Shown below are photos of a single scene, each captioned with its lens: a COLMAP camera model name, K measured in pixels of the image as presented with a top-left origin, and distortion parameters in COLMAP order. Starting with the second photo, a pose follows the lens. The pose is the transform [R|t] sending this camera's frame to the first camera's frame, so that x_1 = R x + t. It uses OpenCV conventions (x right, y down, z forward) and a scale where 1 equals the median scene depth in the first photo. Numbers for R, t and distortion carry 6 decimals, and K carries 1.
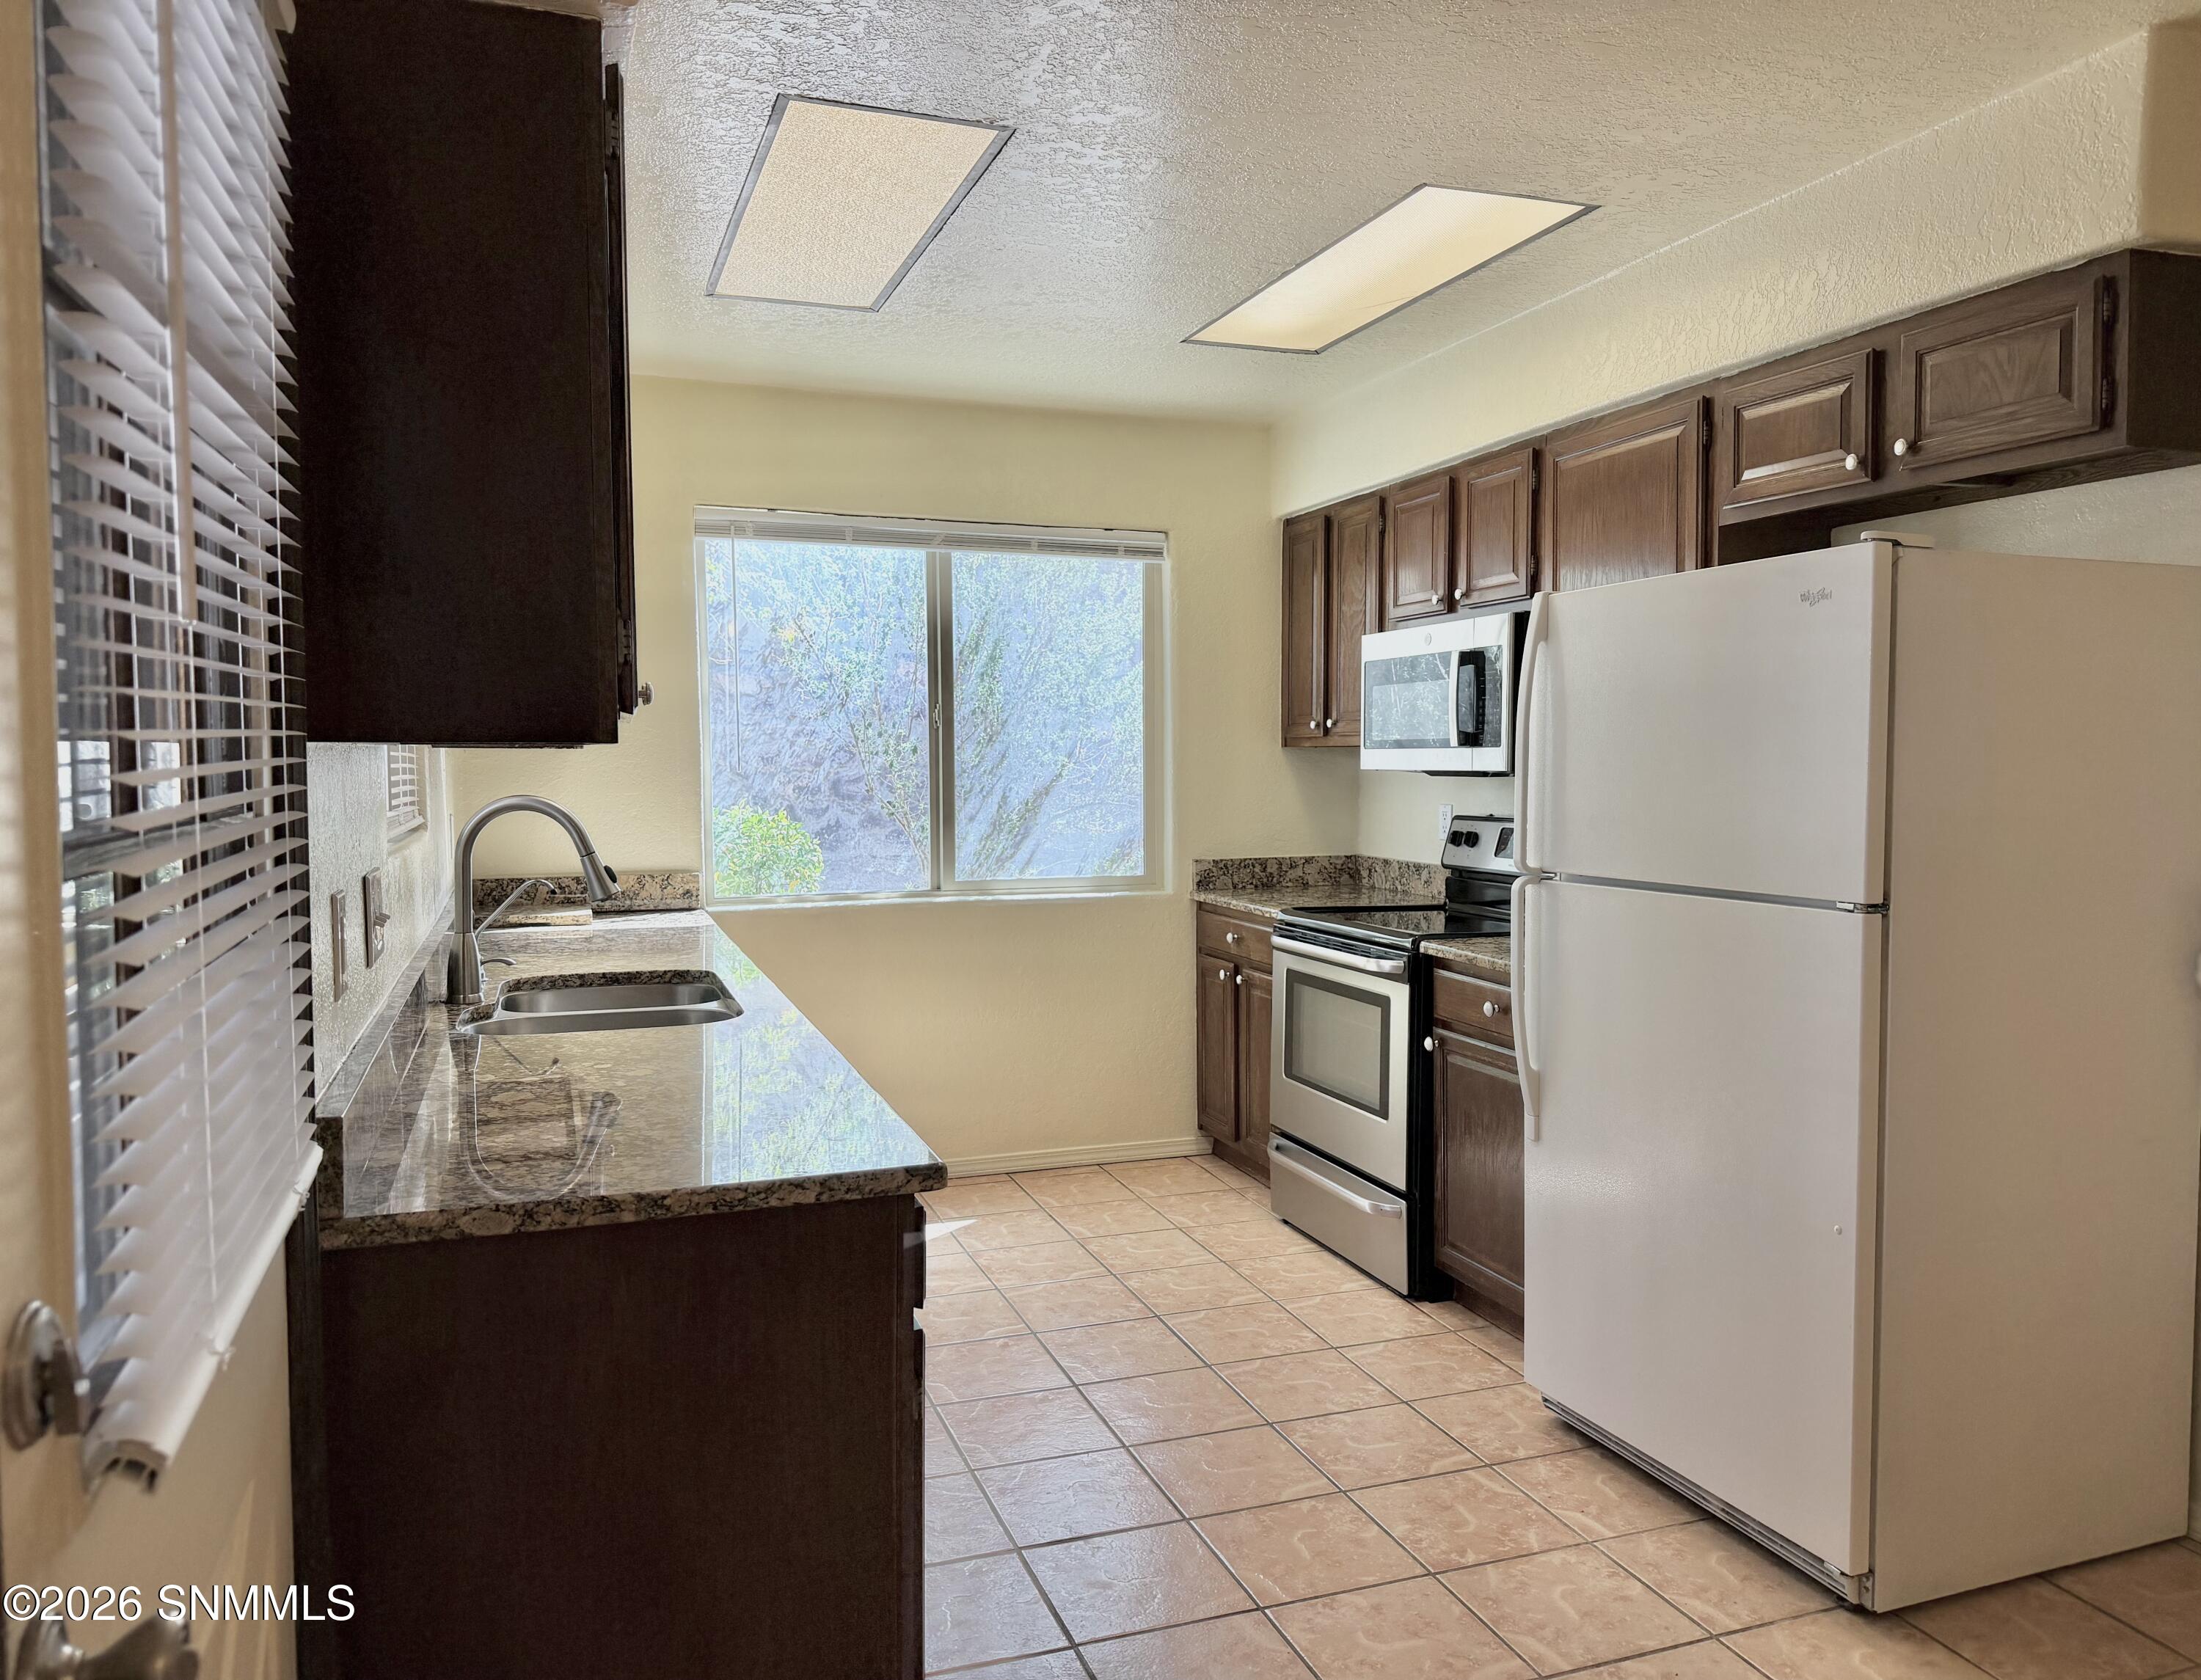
lens RADIAL K [[1570.0, 0, 1104.7], [0, 1570.0, 838.8], [0, 0, 1]] dist [0.032948, -0.037048]
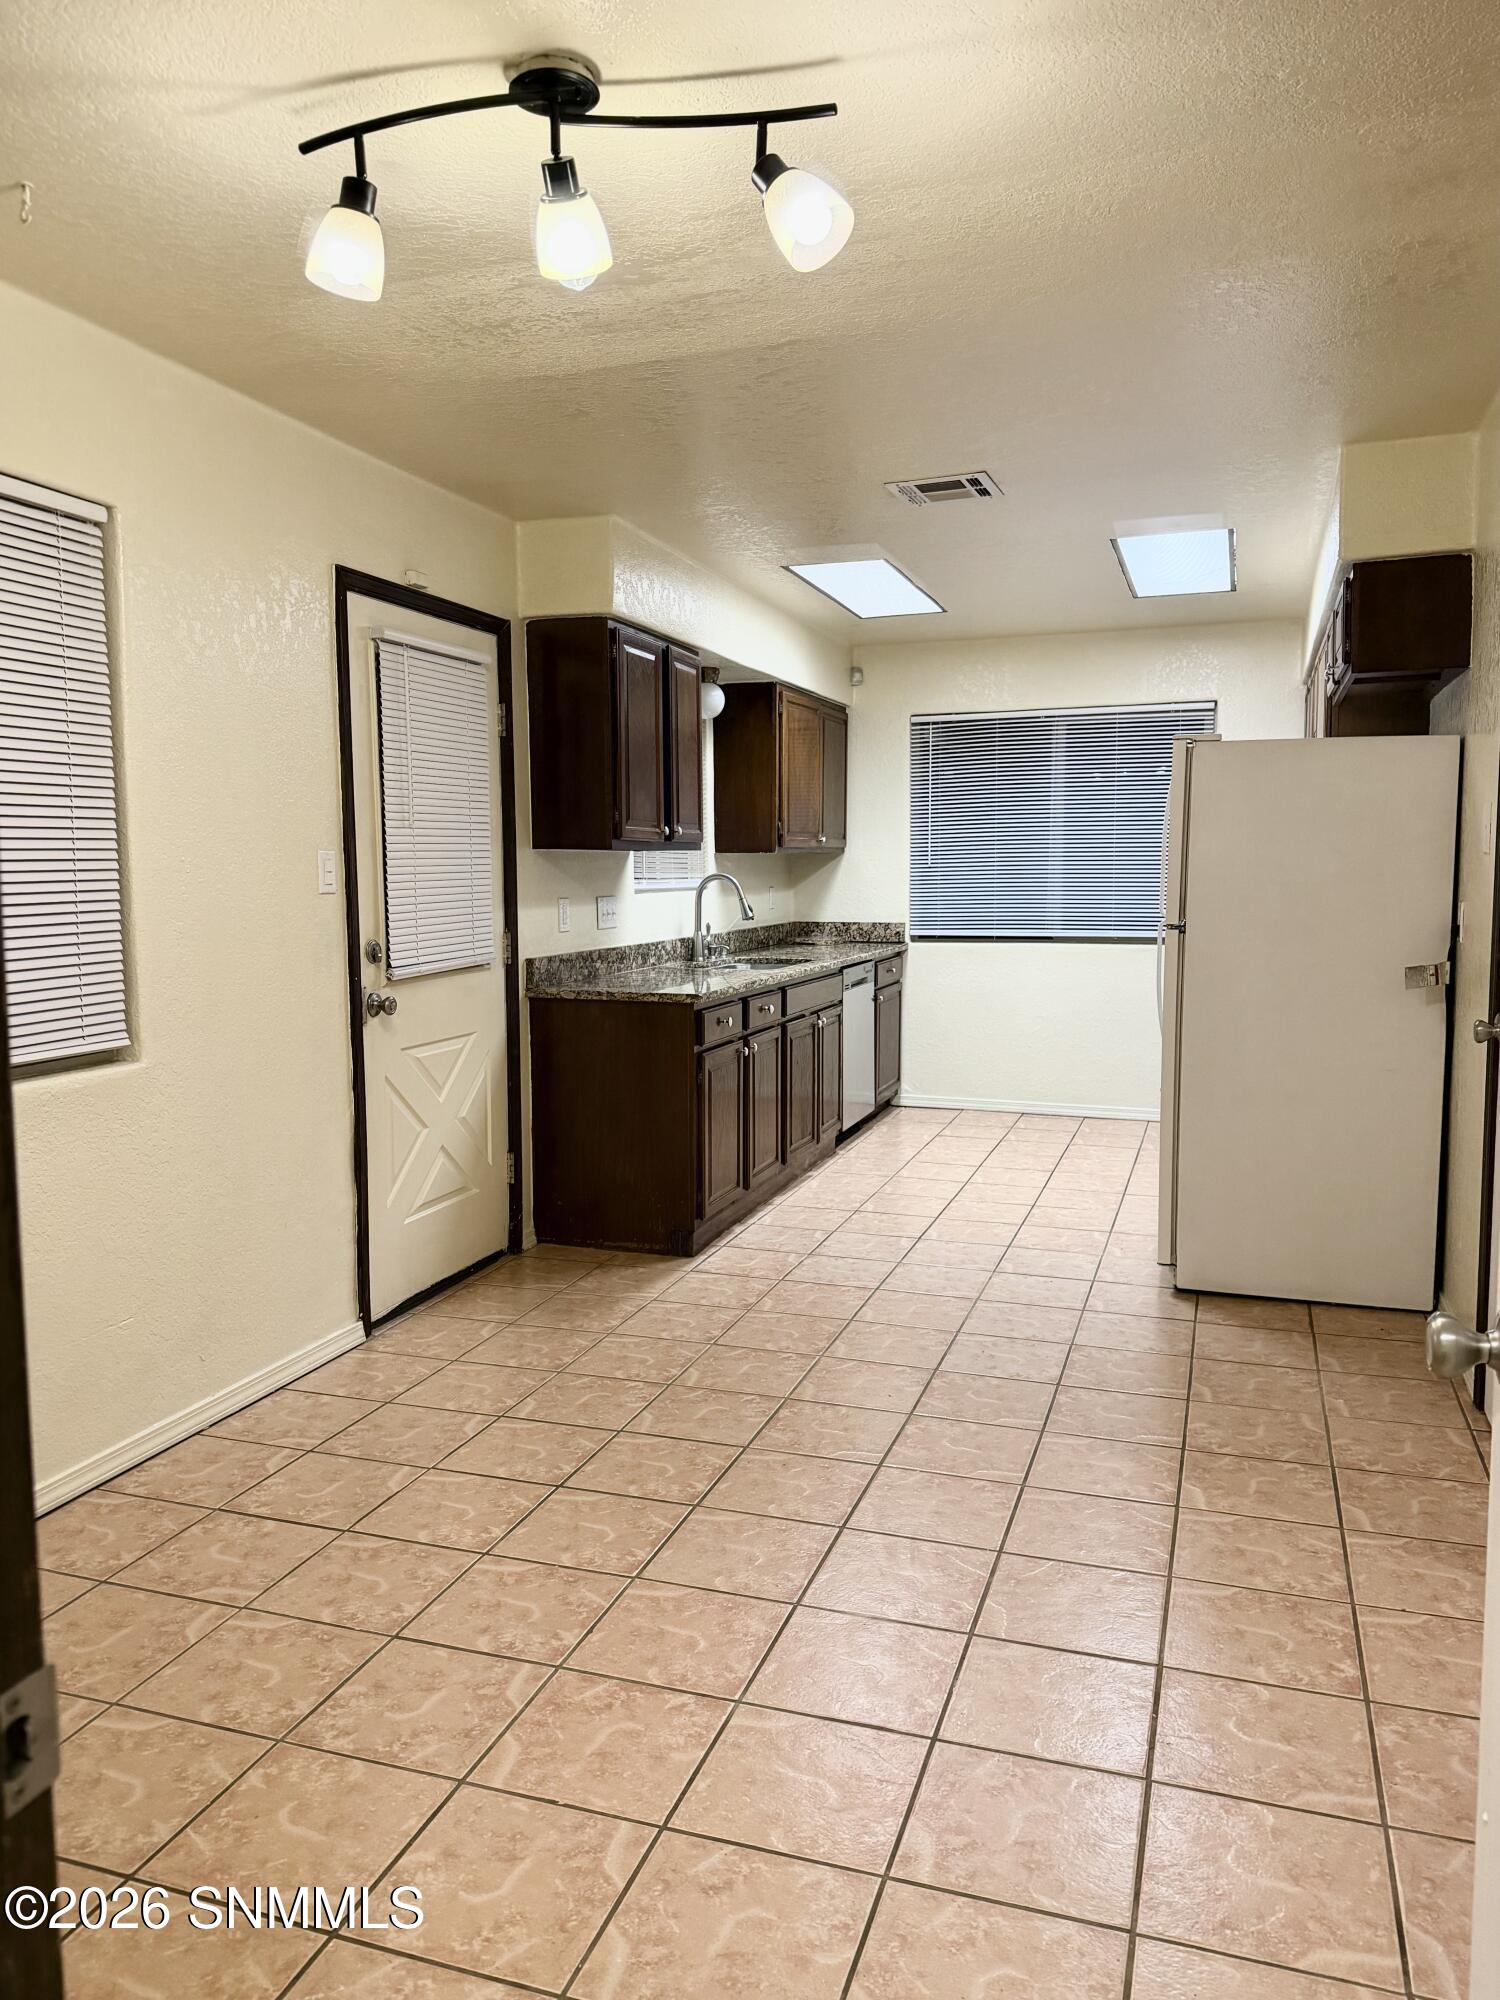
lens RADIAL K [[1405.3, 0, 728.5], [0, 1405.3, 1008.3], [0, 0, 1]] dist [0.050212, -0.063897]
pose [[0.773221, 0.062343, -0.631064, 0.696019], [-0.031552, 0.997705, 0.059904, 0.033736], [0.633351, -0.026408, 0.773414, -0.429556]]
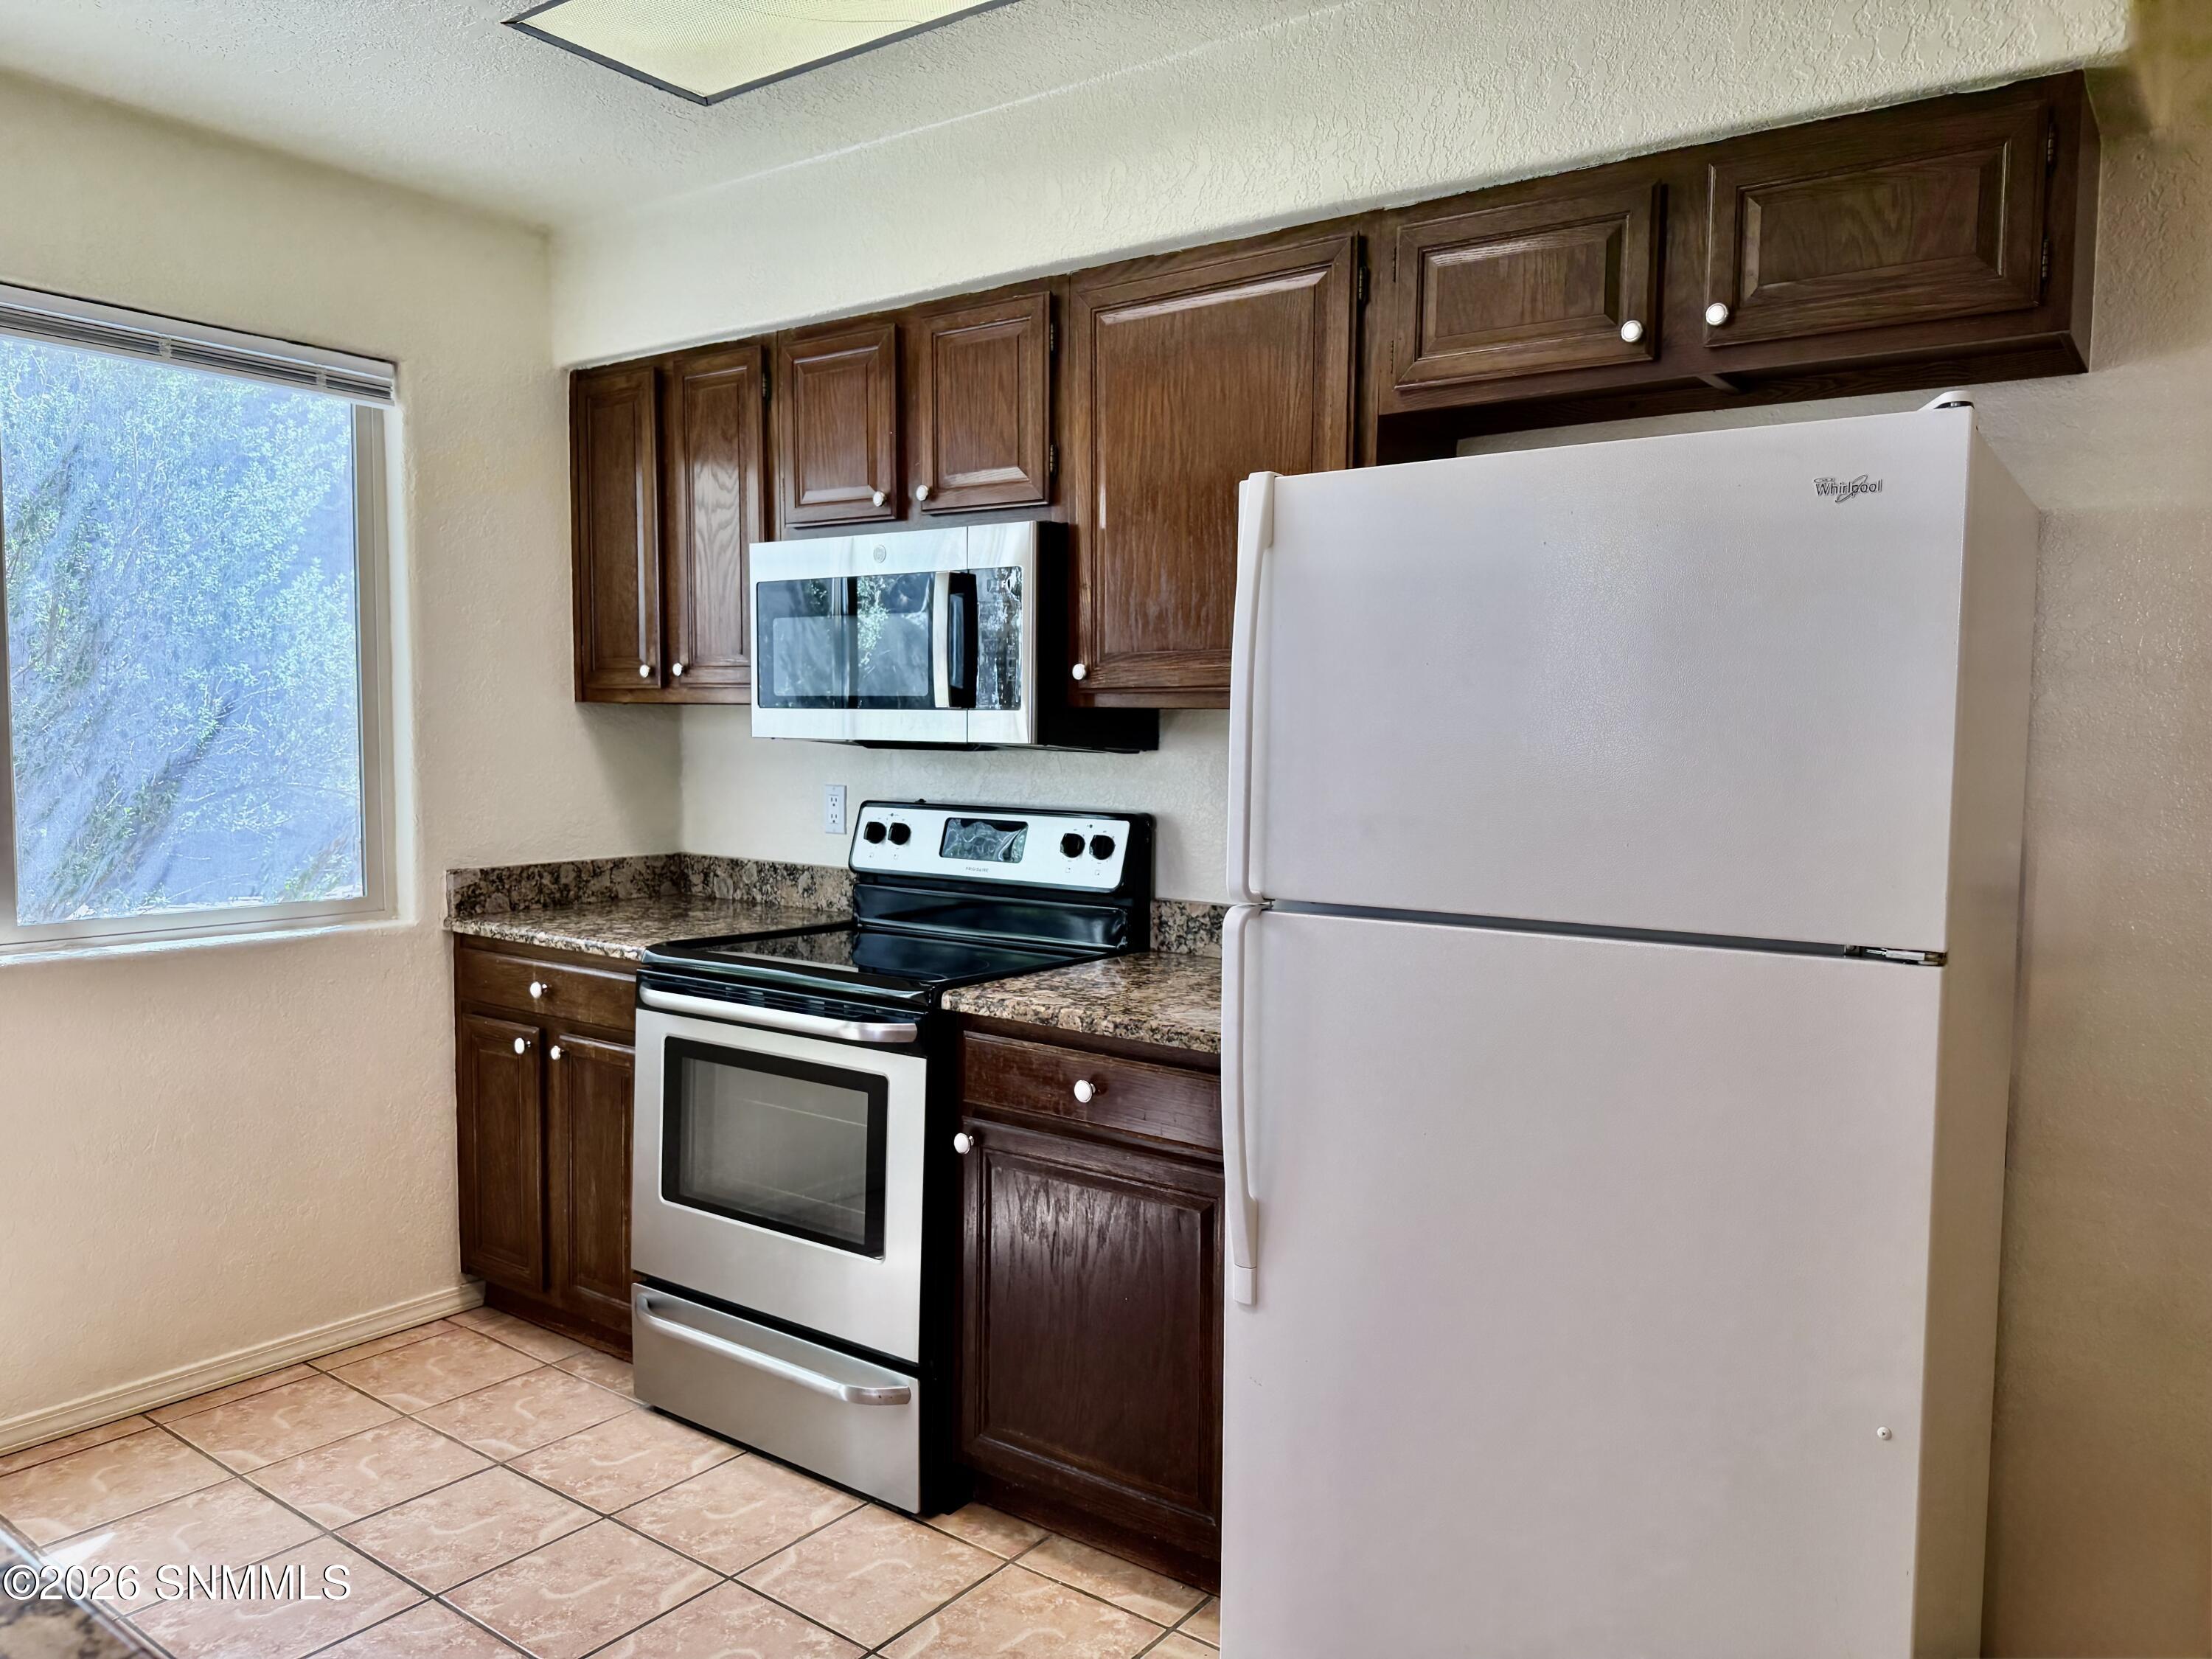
lens RADIAL K [[1554.3, 0, 1098.7], [0, 1554.3, 836.2], [0, 0, 1]] dist [0.050212, -0.063897]
pose [[0.826822, -0.027411, 0.561796, -0.110971], [0.015050, 0.999532, 0.026619, -0.018473], [-0.562263, -0.013554, 0.826848, 0.383990]]
